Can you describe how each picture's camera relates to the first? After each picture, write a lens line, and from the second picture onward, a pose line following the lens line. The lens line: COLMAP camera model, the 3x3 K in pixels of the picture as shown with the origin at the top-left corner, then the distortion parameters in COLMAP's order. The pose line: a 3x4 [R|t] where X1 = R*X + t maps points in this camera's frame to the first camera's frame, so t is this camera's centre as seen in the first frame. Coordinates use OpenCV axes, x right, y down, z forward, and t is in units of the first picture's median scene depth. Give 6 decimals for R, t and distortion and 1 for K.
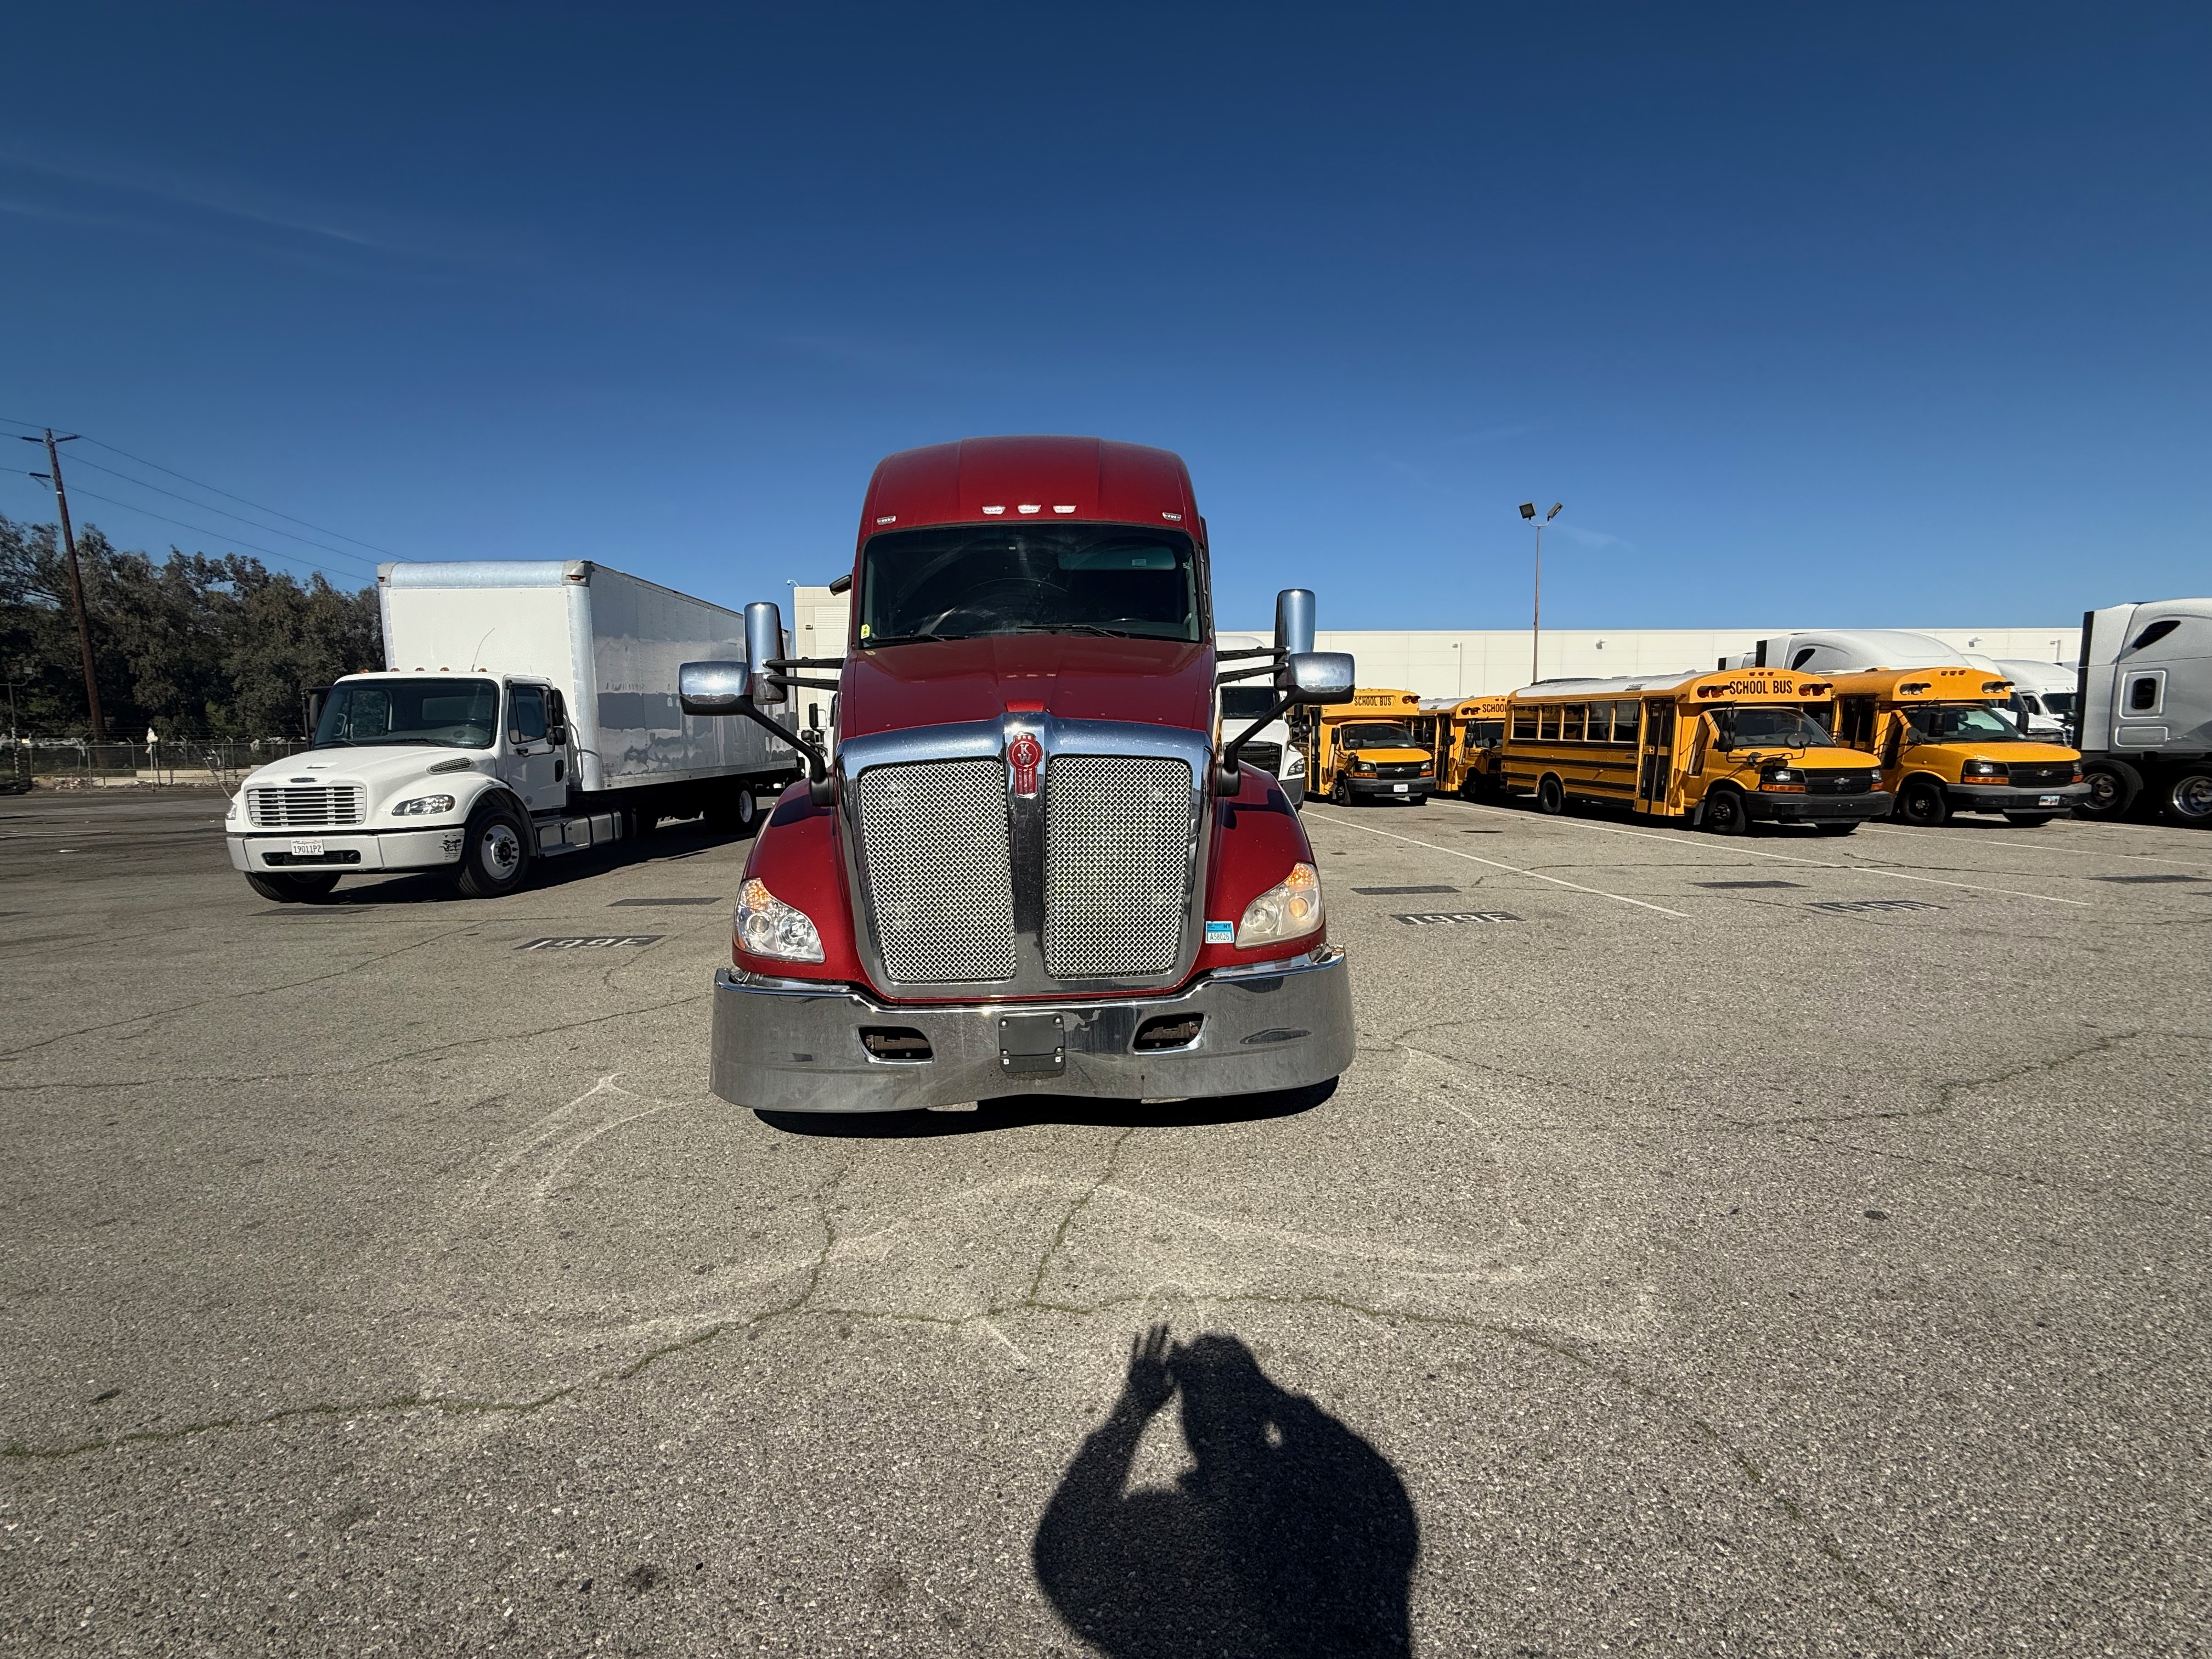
lens RADIAL K [[882.7, 0, 1099.4], [0, 882.7, 825.5], [0, 0, 1]] dist [-0.000037, -0.000030]
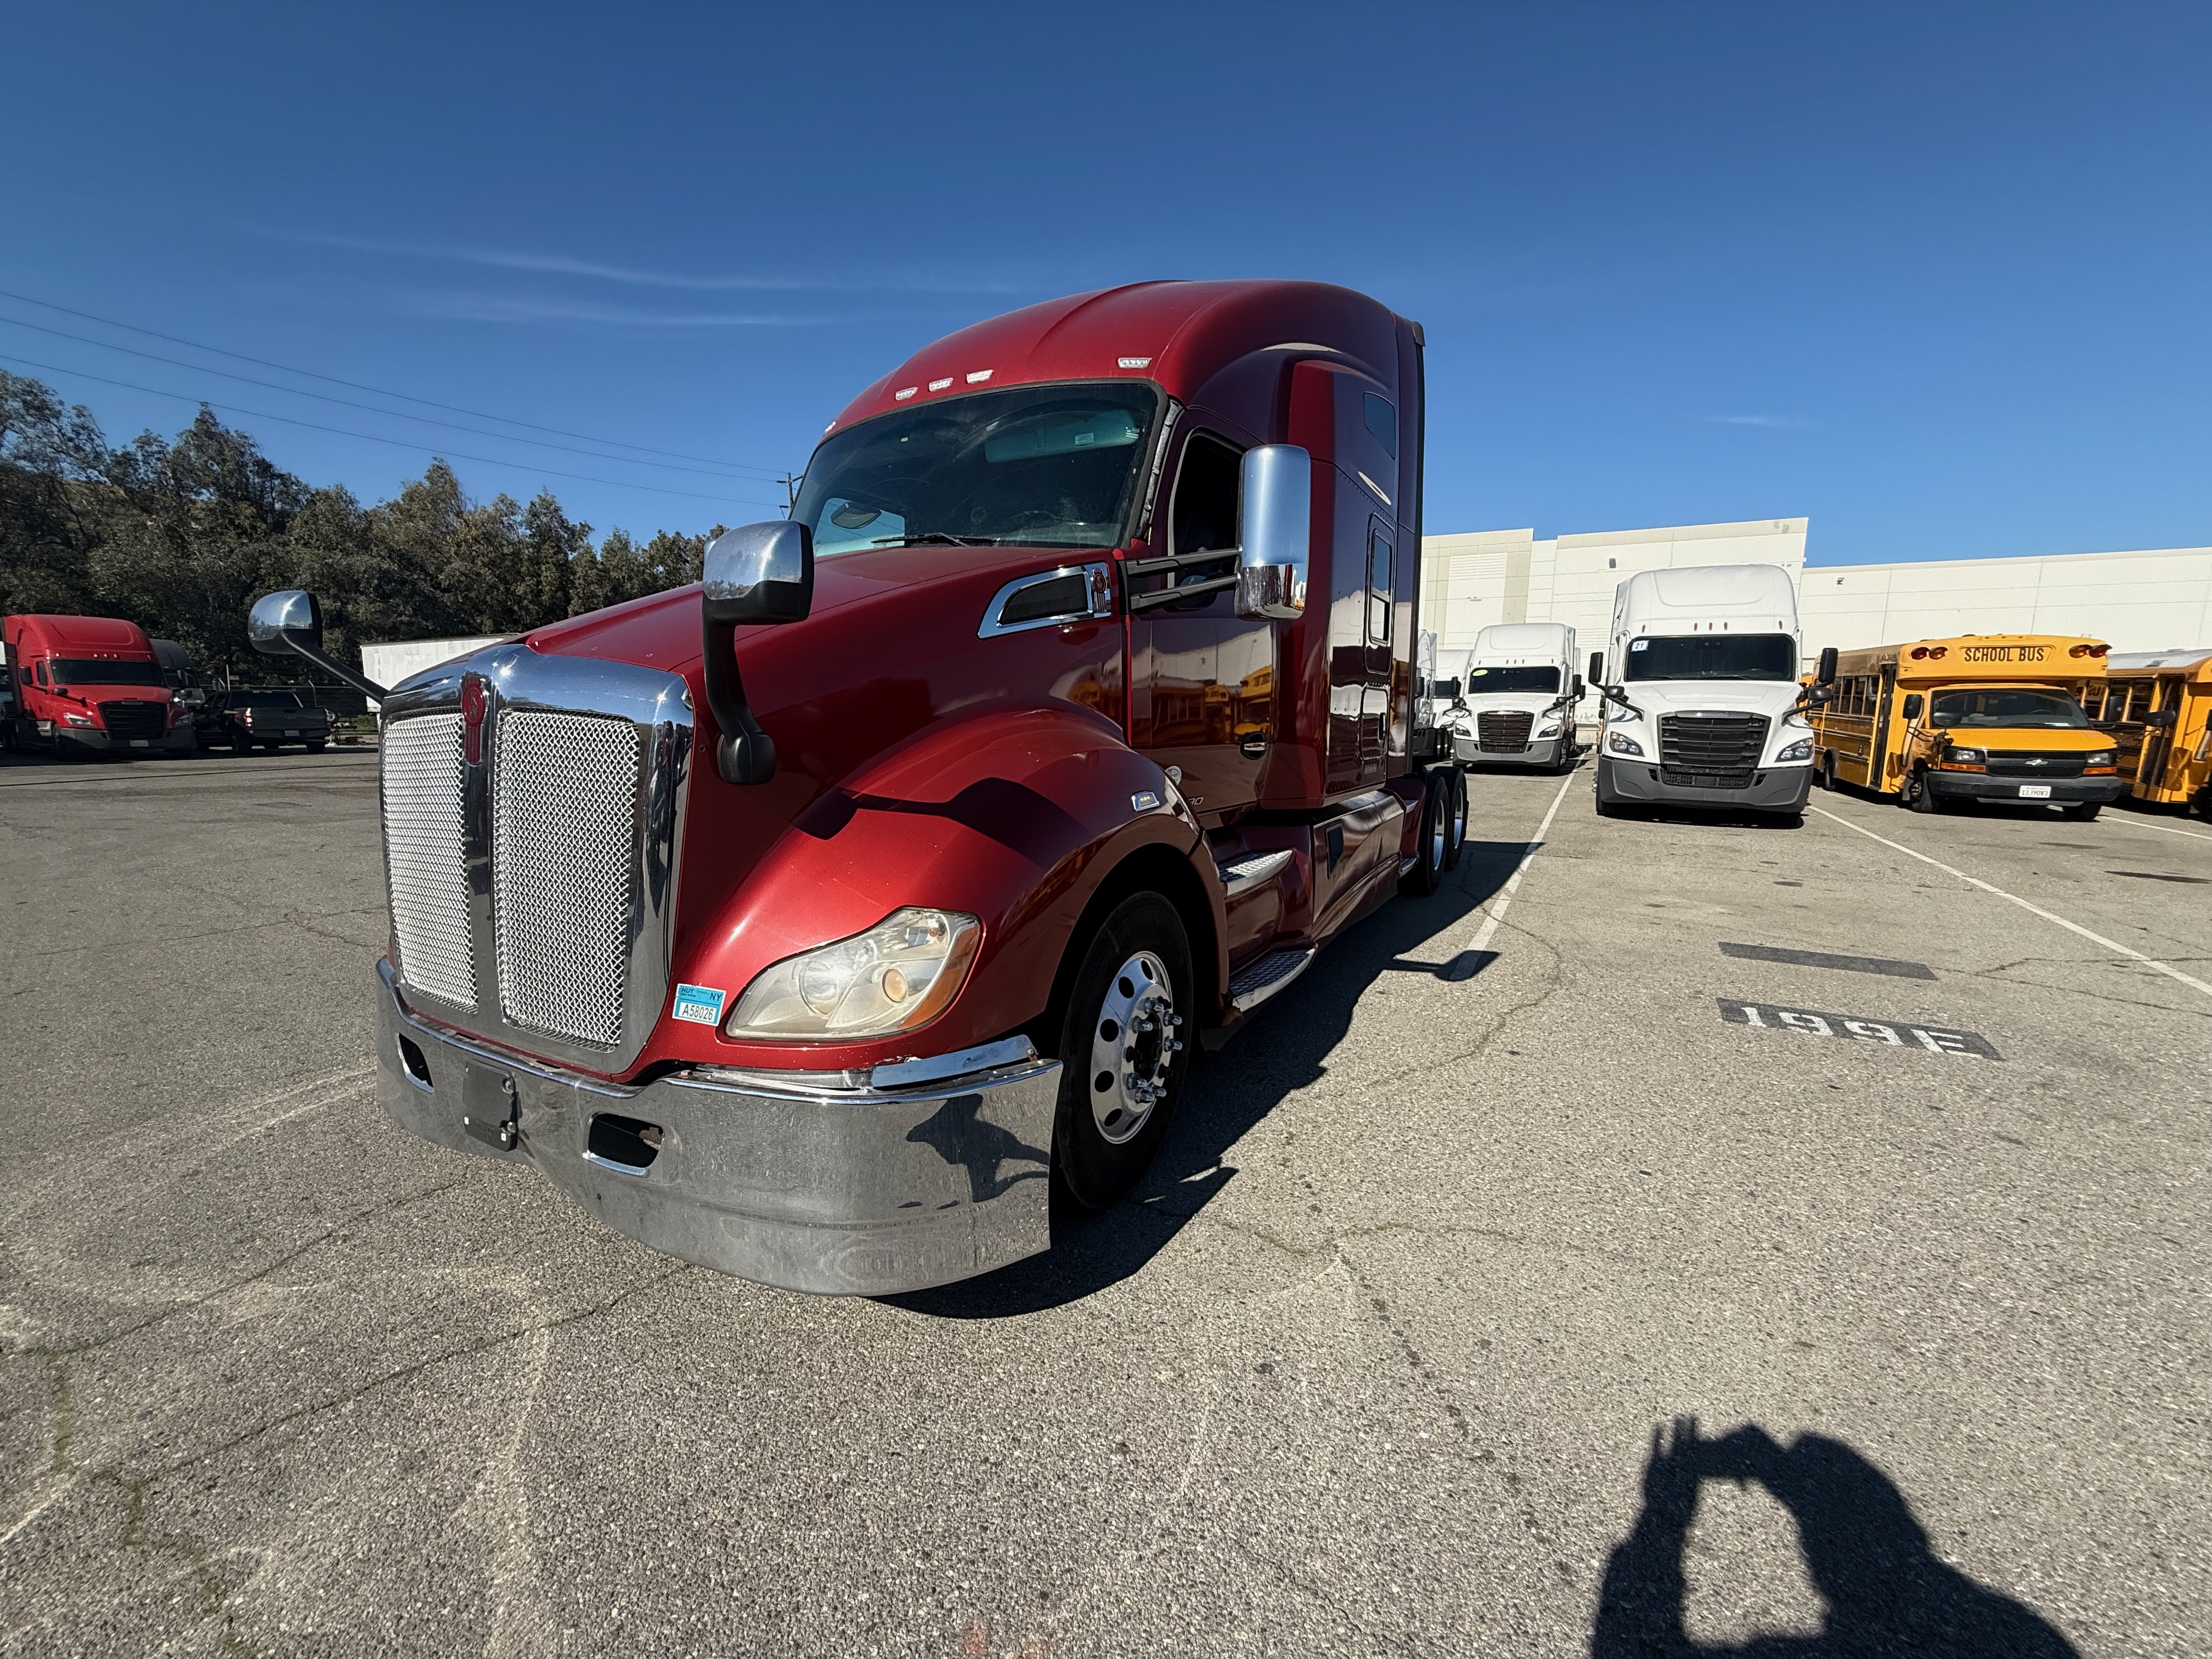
lens RADIAL K [[882.7, 0, 1099.4], [0, 882.7, 825.5], [0, 0, 1]] dist [-0.000037, -0.000030]
pose [[0.843612, 0.093610, -0.528731, 0.153207], [-0.071083, 0.995489, 0.062832, -0.013726], [0.532227, -0.015422, 0.846461, 0.141400]]
